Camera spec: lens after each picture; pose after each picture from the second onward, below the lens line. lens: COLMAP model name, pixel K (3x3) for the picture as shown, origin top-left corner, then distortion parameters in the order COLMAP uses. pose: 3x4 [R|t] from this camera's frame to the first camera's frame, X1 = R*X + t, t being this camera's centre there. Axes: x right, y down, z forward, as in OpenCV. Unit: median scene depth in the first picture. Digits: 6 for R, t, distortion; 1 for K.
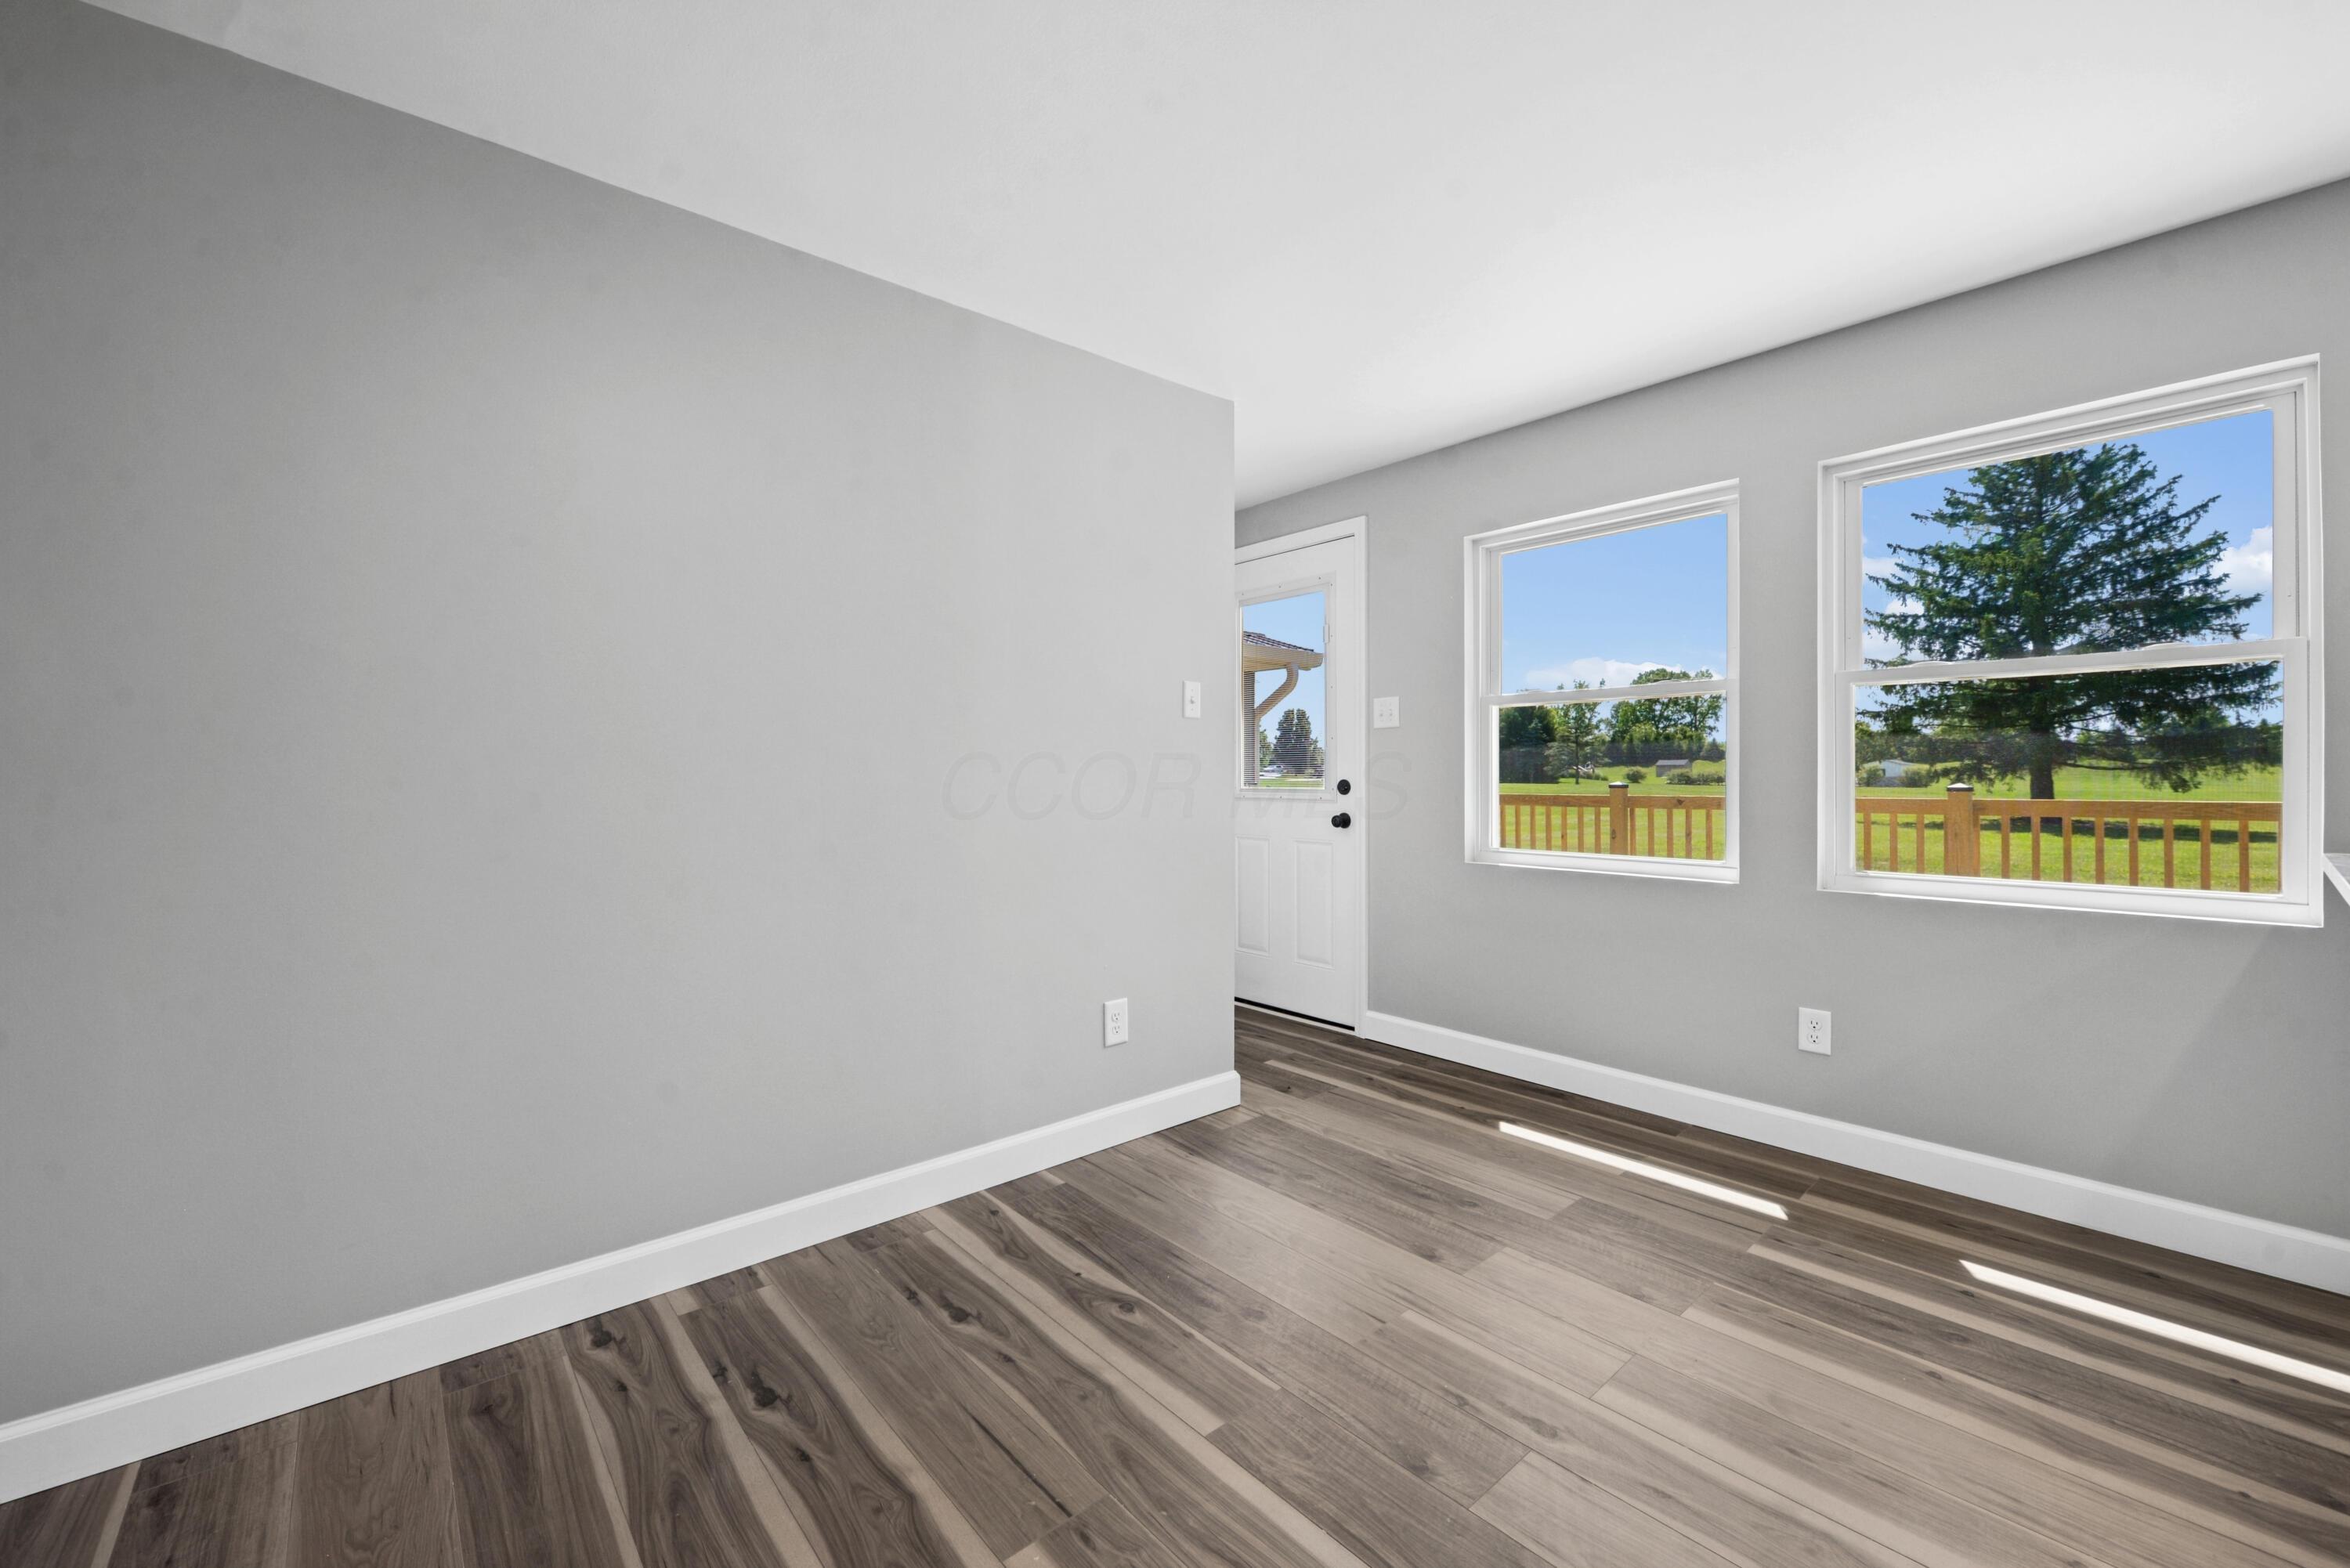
lens RADIAL K [[898.7, 0, 1155.3], [0, 898.7, 787.5], [0, 0, 1]] dist [-0.014890, -0.000308]
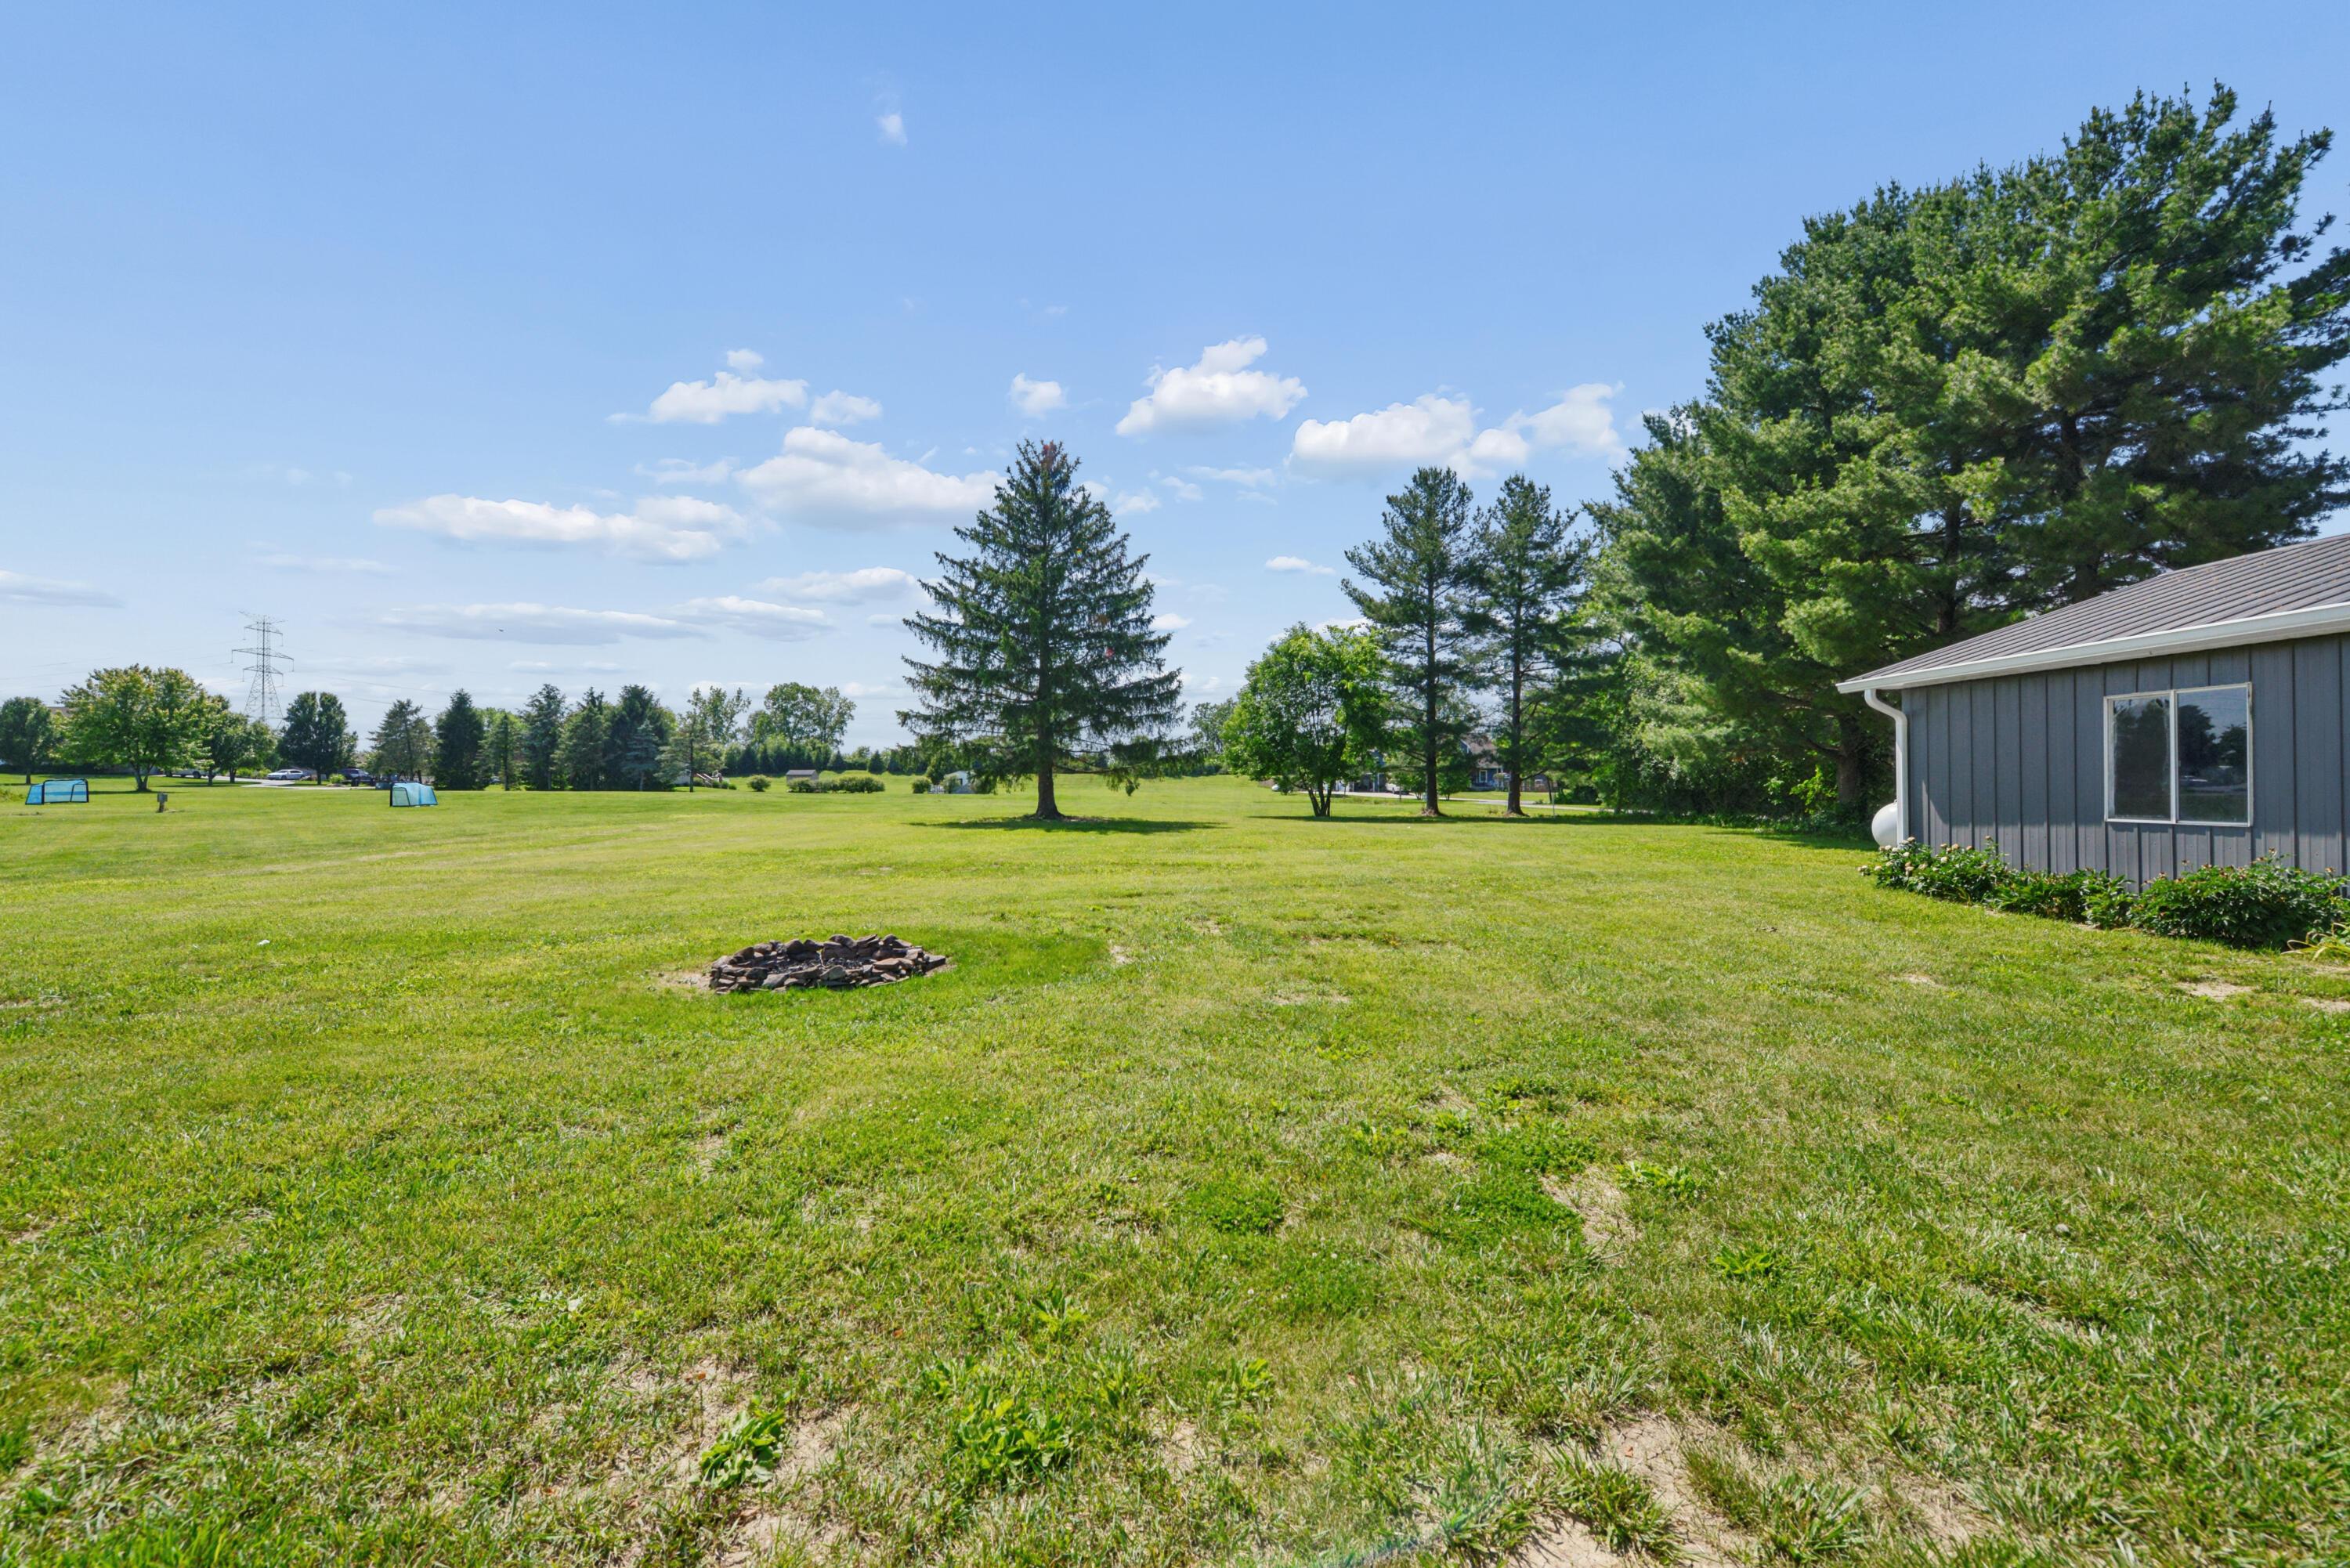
lens RADIAL K [[929.6, 0, 1136.9], [0, 929.6, 778.7], [0, 0, 1]] dist [-0.011811, 0.000267]
pose [[0.645110, 0.006301, 0.764064, 0.162866], [0.009040, 0.999833, -0.015877, 0.006893], [-0.764036, 0.017149, 0.644945, 0.139499]]
